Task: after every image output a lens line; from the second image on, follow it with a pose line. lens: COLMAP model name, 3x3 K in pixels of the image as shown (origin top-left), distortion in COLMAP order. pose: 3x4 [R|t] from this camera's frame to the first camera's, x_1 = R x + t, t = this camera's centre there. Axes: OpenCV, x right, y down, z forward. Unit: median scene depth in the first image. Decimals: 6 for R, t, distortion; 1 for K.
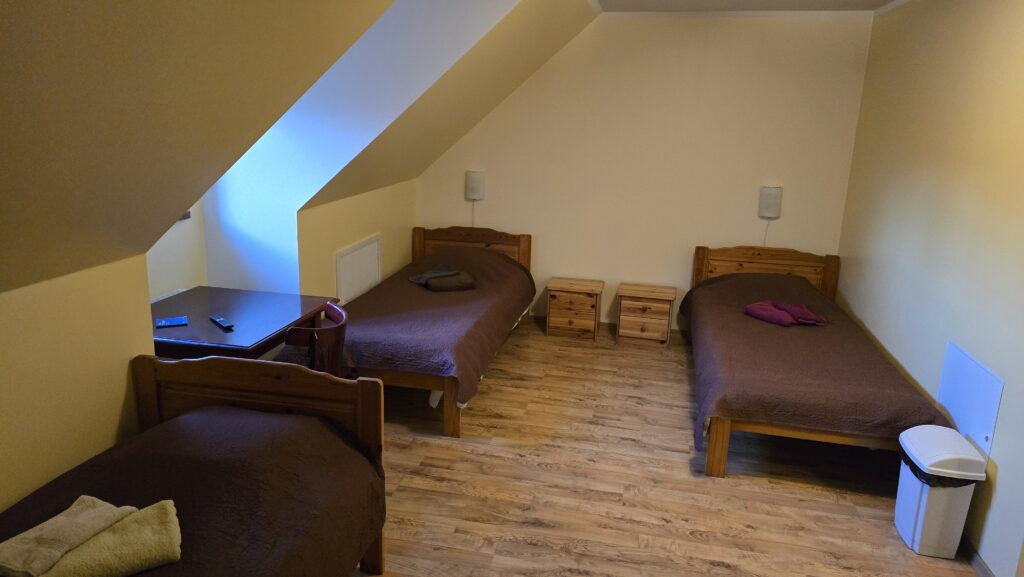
lens RADIAL K [[680.5, 0, 509.6], [0, 680.5, 285.2], [0, 0, 1]] dist [0.008798, -0.001885]
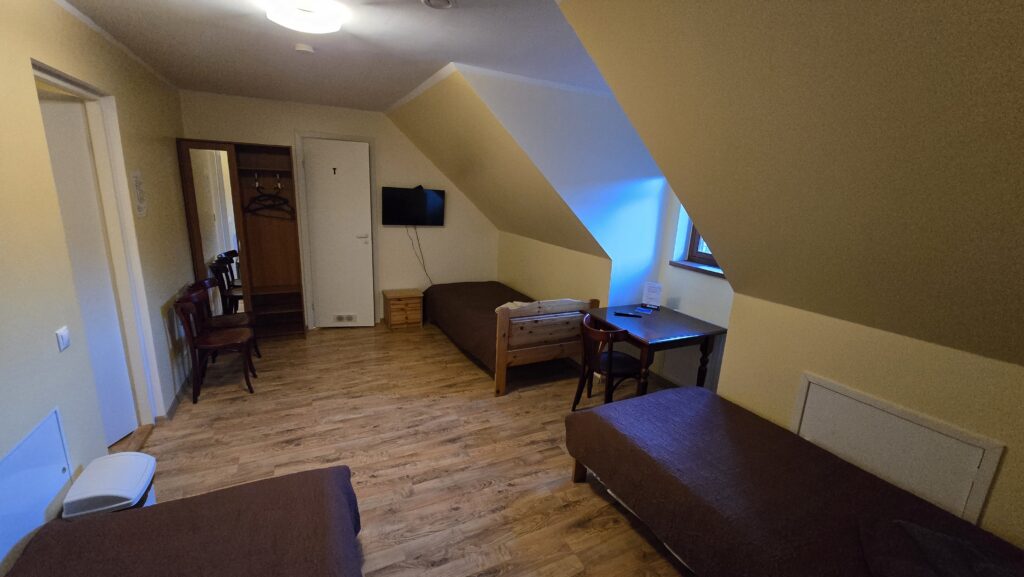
lens RADIAL K [[419.2, 0, 510.1], [0, 419.2, 288.8], [0, 0, 1]] dist [0.009276, 0.000631]
pose [[-0.791937, 0.082751, -0.604970, 0.462668], [-0.214243, 0.890127, 0.402211, -0.363807], [0.571783, 0.448136, -0.687196, 1.474530]]
